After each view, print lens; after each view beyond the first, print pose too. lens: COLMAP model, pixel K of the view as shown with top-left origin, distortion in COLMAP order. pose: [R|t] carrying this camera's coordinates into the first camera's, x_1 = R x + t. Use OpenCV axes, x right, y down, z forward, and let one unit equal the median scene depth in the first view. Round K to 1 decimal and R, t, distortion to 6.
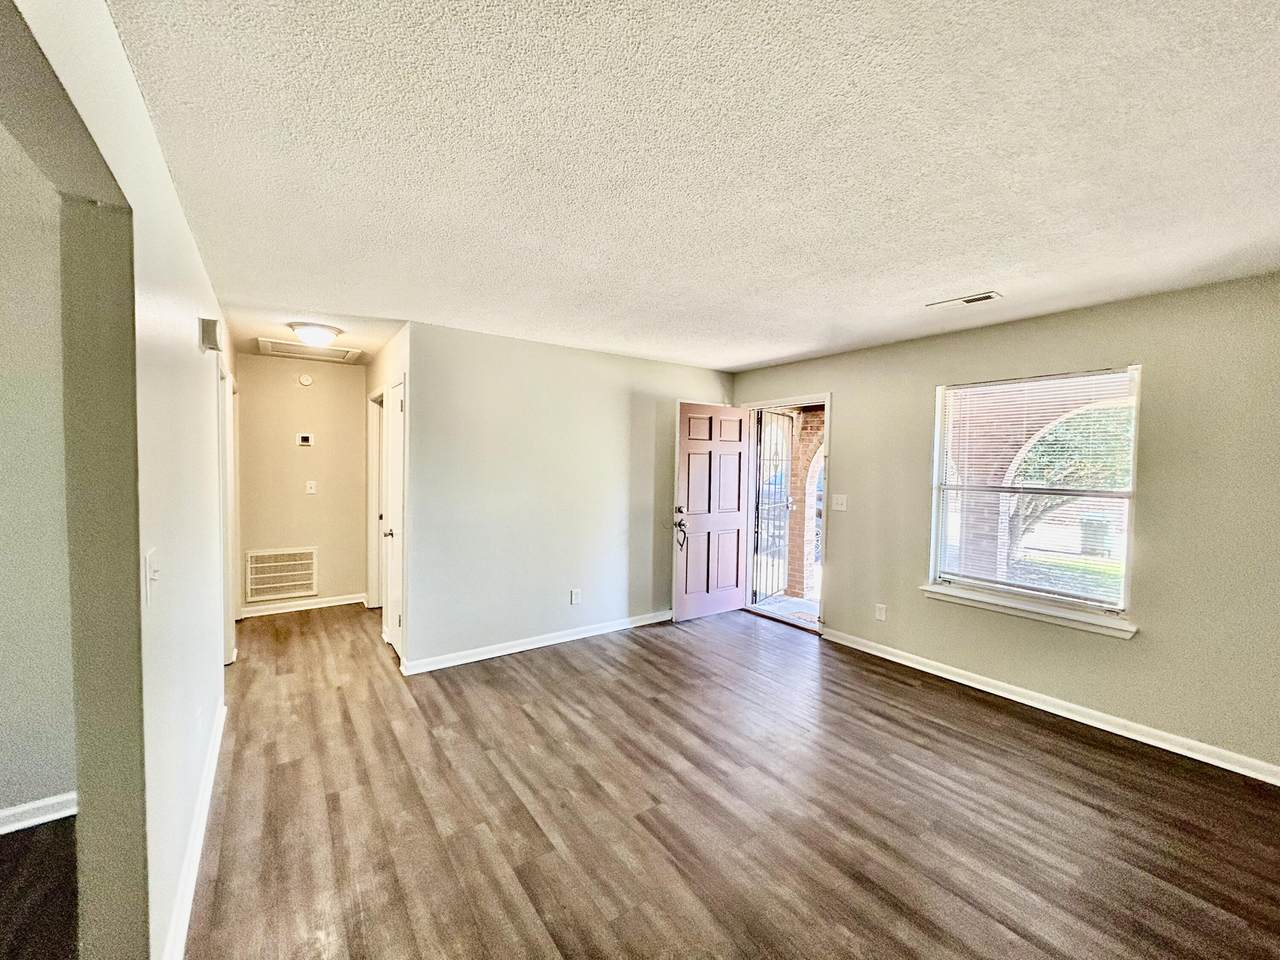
lens RADIAL K [[511.5, 0, 640.0], [0, 511.5, 480.0], [0, 0, 1]] dist [0.000345, 0.000910]
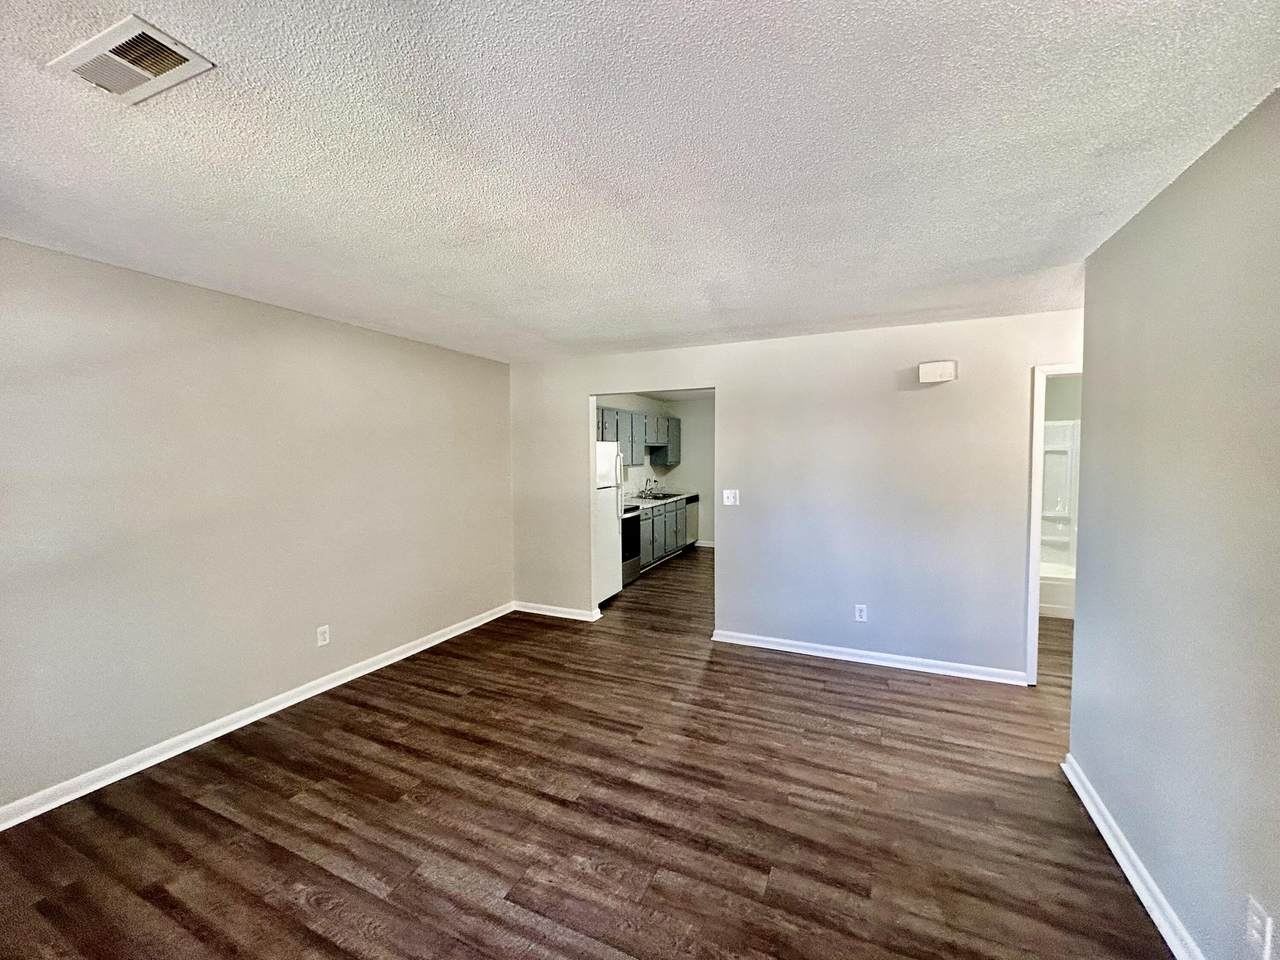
lens RADIAL K [[511.5, 0, 640.0], [0, 511.5, 480.0], [0, 0, 1]] dist [0.000345, 0.000910]
pose [[-0.866502, 0.014285, -0.498968, 0.572453], [-0.026924, 0.996798, 0.075293, -0.074979], [0.498446, 0.078675, -0.863343, 1.837025]]
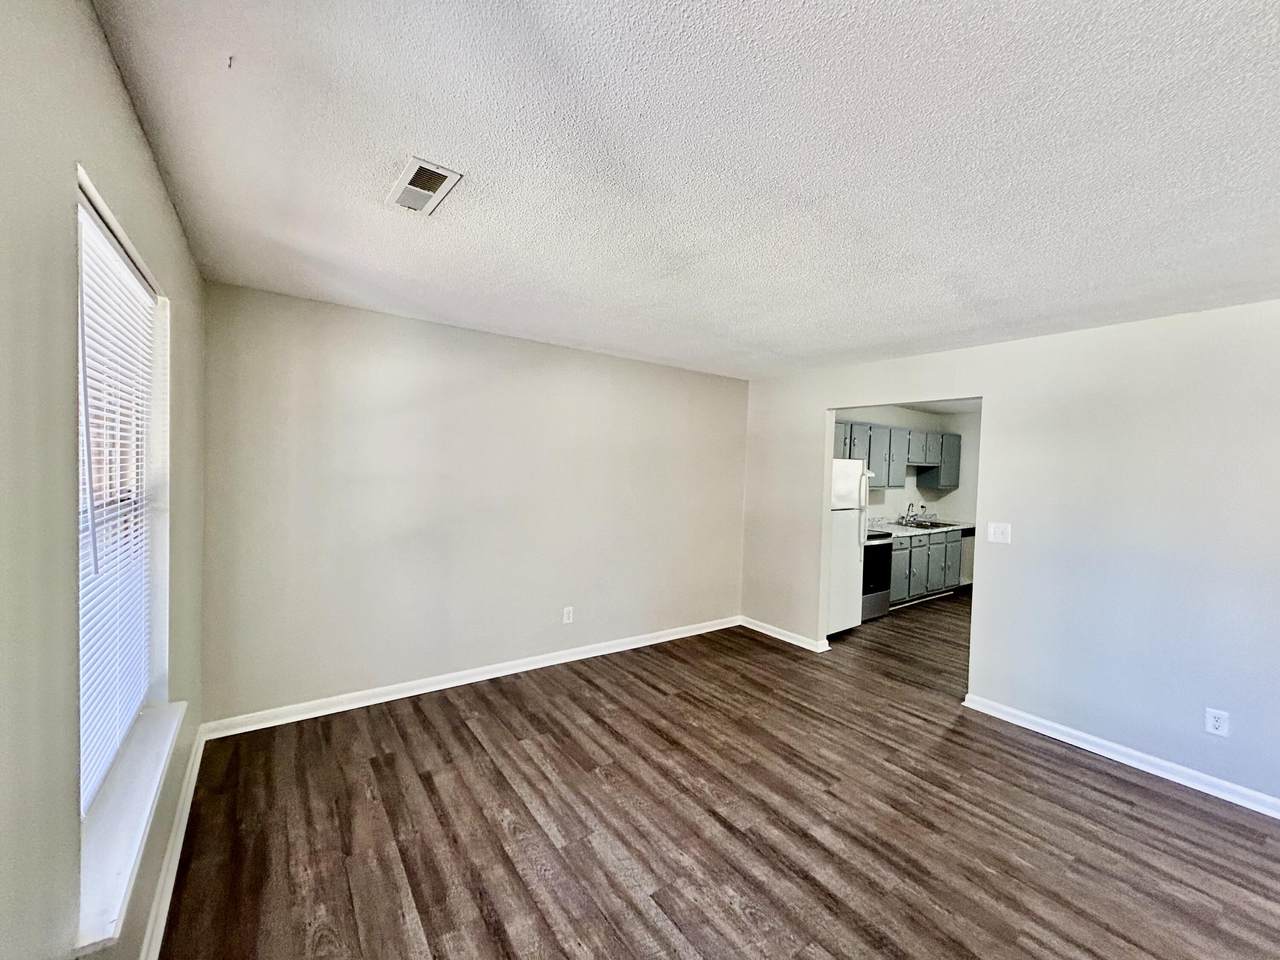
lens RADIAL K [[511.5, 0, 640.0], [0, 511.5, 480.0], [0, 0, 1]] dist [0.000345, 0.000910]
pose [[-0.998978, -0.044733, -0.006525, 0.433100], [-0.045054, 0.997025, 0.062537, -0.078283], [0.003708, 0.062767, -0.998021, 1.872123]]
